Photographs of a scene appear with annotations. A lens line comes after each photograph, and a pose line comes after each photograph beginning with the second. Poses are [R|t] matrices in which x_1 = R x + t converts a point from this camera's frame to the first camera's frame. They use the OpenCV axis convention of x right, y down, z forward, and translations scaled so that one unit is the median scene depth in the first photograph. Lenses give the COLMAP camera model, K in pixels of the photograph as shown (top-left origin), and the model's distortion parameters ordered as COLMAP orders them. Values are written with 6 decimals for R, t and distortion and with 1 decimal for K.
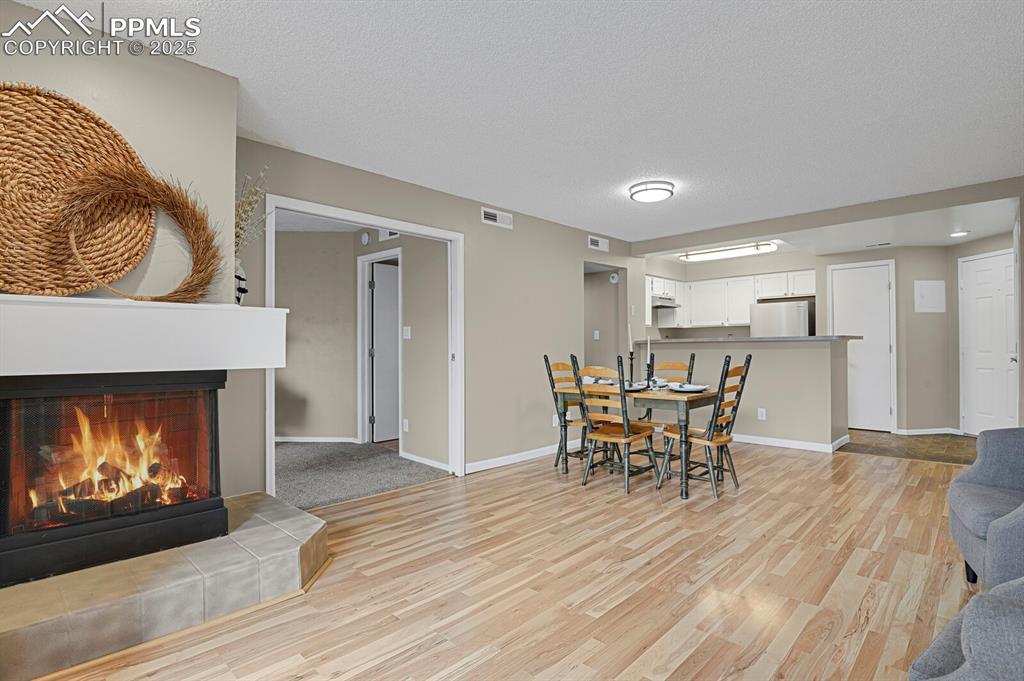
lens RADIAL K [[499.5, 0, 519.0], [0, 499.5, 343.1], [0, 0, 1]] dist [-0.022319, -0.006219]
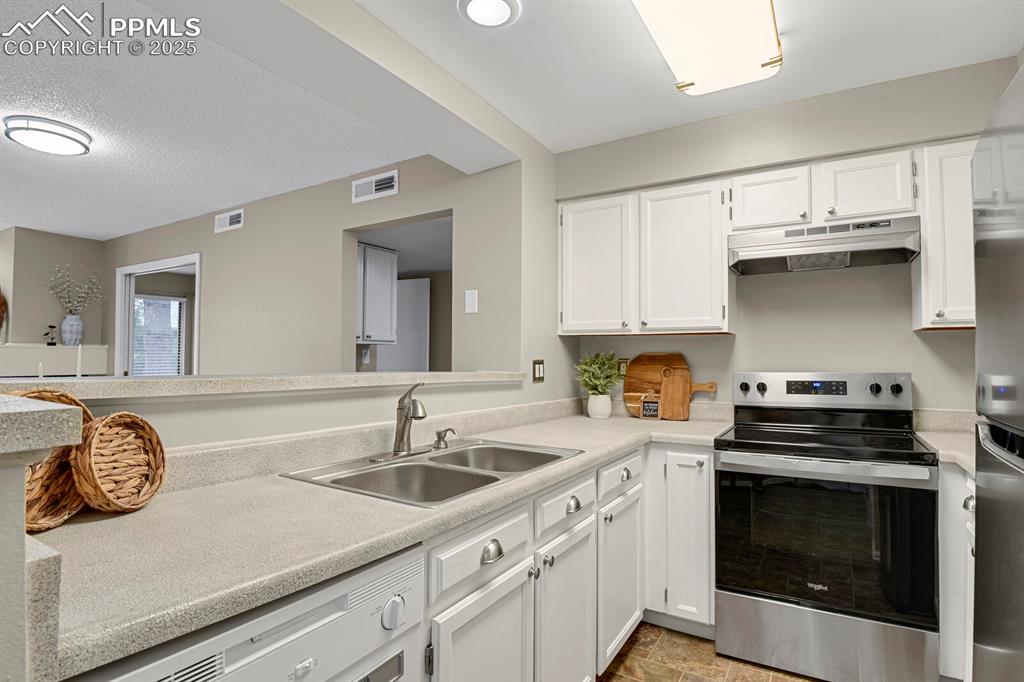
lens RADIAL K [[507.6, 0, 519.9], [0, 507.6, 343.7], [0, 0, 1]] dist [-0.021004, -0.007541]
pose [[0.221533, -0.017992, -0.974987, 1.454080], [-0.009382, 0.999744, -0.020580, -0.044816], [0.975108, 0.013706, 0.221308, 2.092120]]
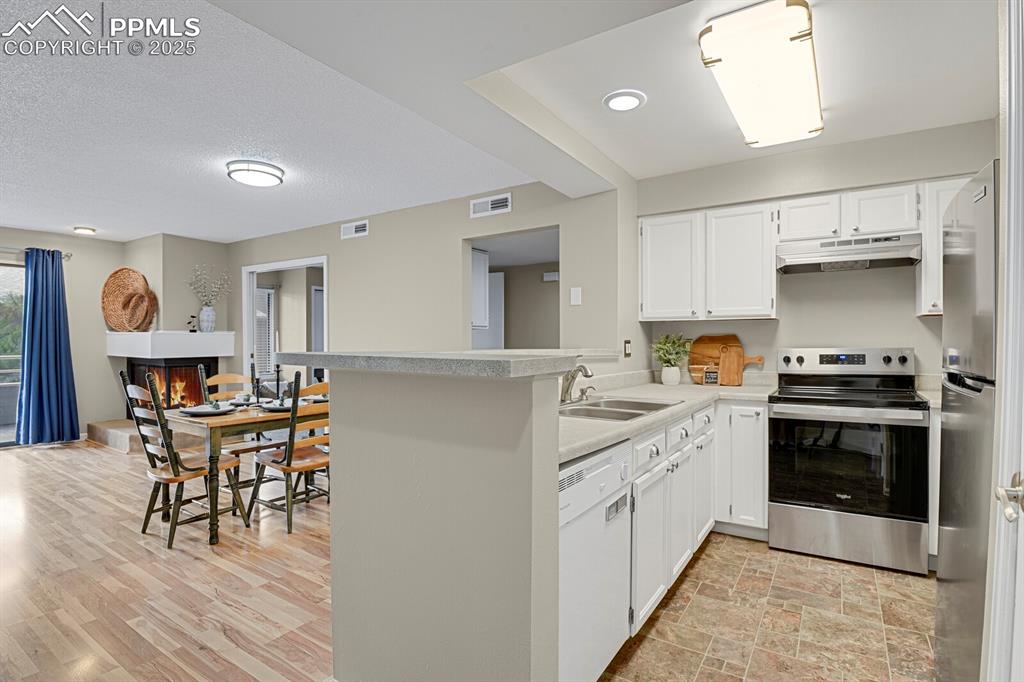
lens RADIAL K [[499.5, 0, 519.0], [0, 499.5, 343.6], [0, 0, 1]] dist [-0.022319, -0.006219]
pose [[0.188767, 0.013245, -0.981933, 1.693506], [-0.002139, 0.999912, 0.013076, -0.041485], [0.982020, -0.000368, 0.188779, 1.840690]]
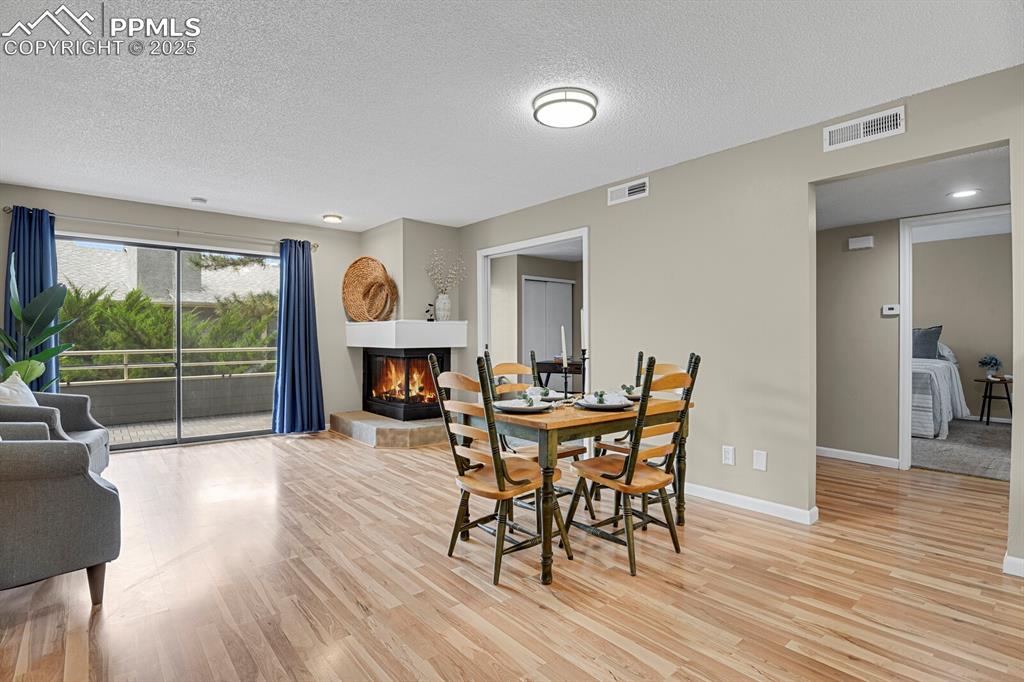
lens RADIAL K [[499.5, 0, 519.0], [0, 499.5, 343.6], [0, 0, 1]] dist [-0.022319, -0.006219]
pose [[-0.094485, 0.013586, -0.995434, 1.351180], [0.002148, 0.999907, 0.013443, 0.001537], [0.995524, -0.000868, -0.094506, 1.440825]]
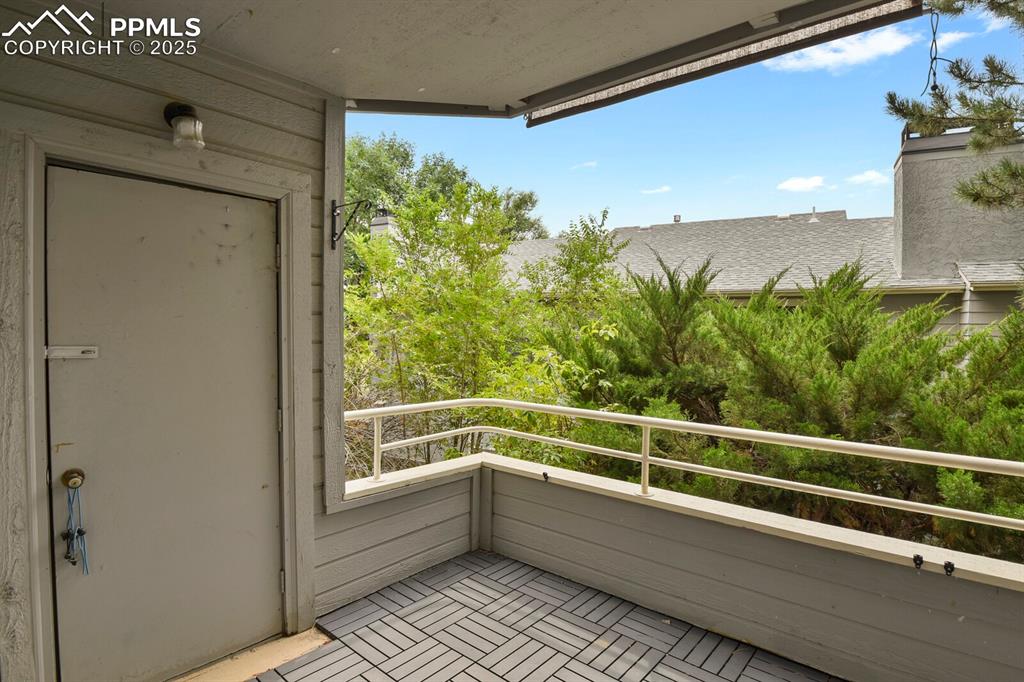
lens RADIAL K [[519.5, 0, 527.8], [0, 519.5, 329.5], [0, 0, 1]] dist [-0.049639, -0.000305]
pose [[-0.997641, -0.004960, -0.068461, -0.513236], [-0.005778, 0.999914, 0.011753, -0.111018], [0.068397, 0.012121, -0.997585, 0.293371]]
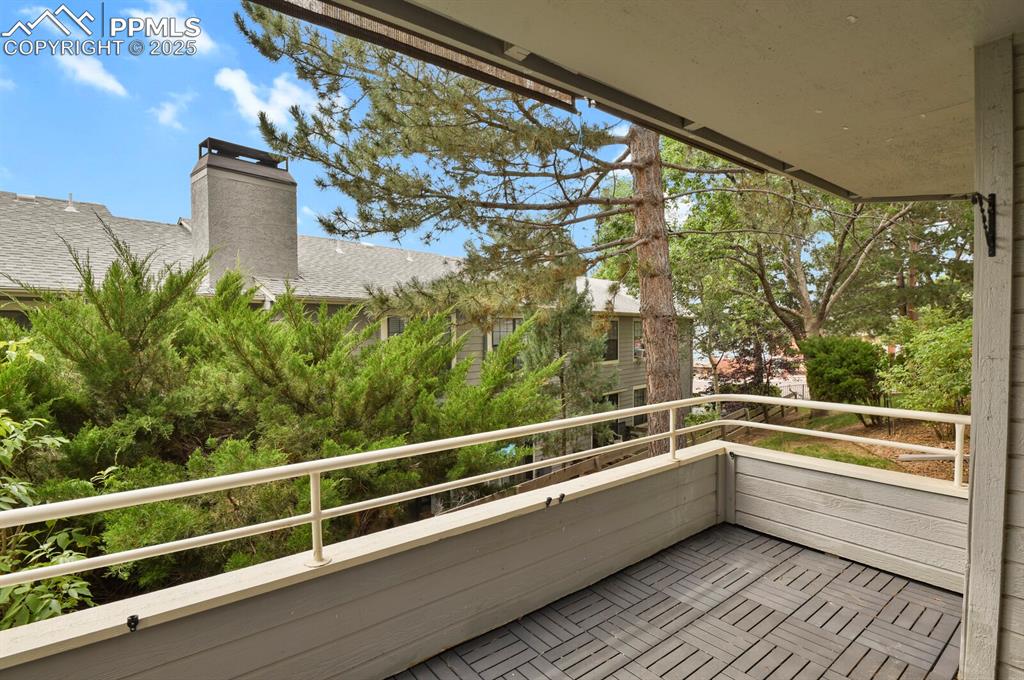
lens RADIAL K [[499.5, 0, 519.0], [0, 499.5, 342.6], [0, 0, 1]] dist [-0.022319, -0.006219]
pose [[-0.135901, 0.030889, -0.990241, -0.151805], [0.009166, 0.999510, 0.029921, -0.123710], [0.990680, -0.005010, -0.136118, -0.264667]]
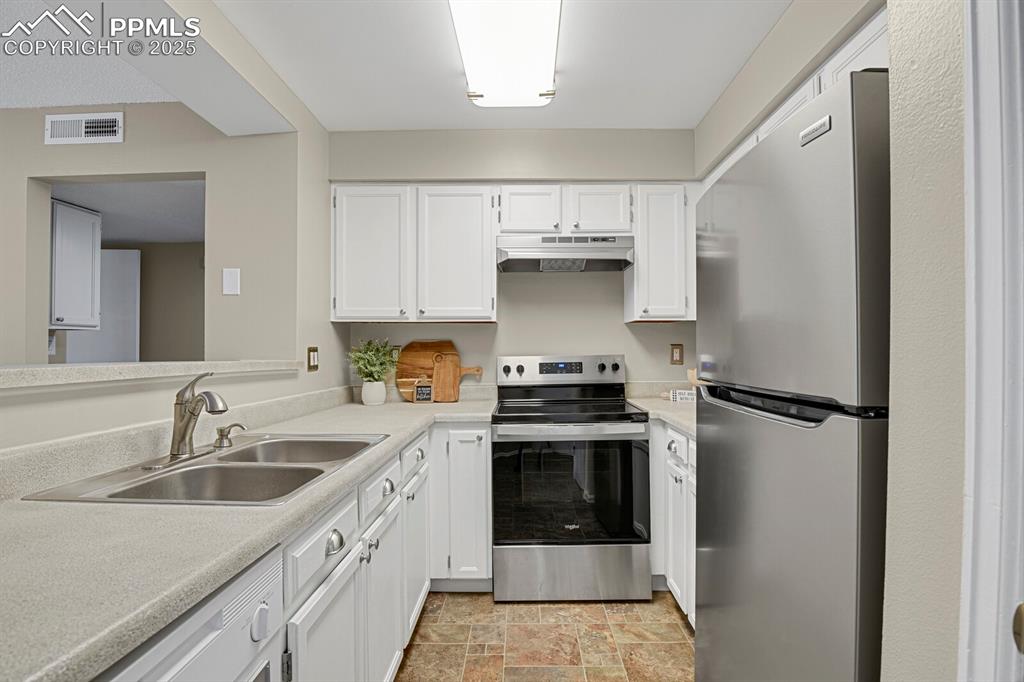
lens RADIAL K [[499.5, 0, 519.0], [0, 499.5, 343.6], [0, 0, 1]] dist [-0.022319, -0.006219]
pose [[0.685774, 0.000248, -0.727815, 1.427382], [-0.004496, 0.999982, -0.003895, -0.038912], [0.727801, 0.005943, 0.685763, 1.997187]]
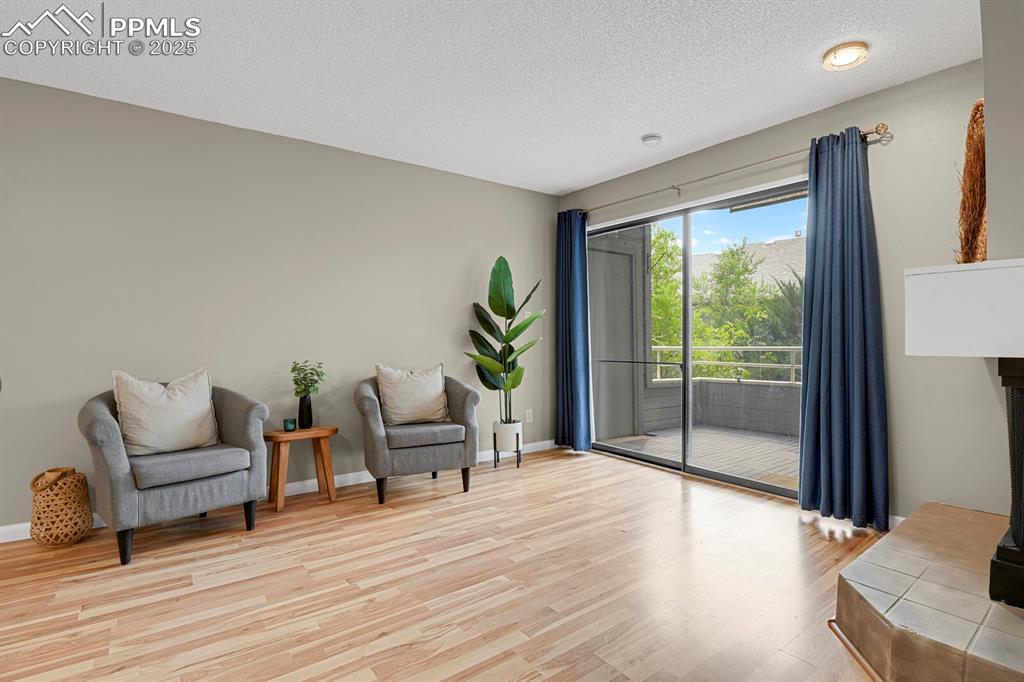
lens RADIAL K [[499.5, 0, 519.0], [0, 499.5, 343.6], [0, 0, 1]] dist [-0.022319, -0.006219]
pose [[-0.987374, 0.006890, 0.158254, -0.041241], [0.008693, 0.999905, 0.010703, 0.017911], [-0.158166, 0.011943, -0.987340, 1.454935]]
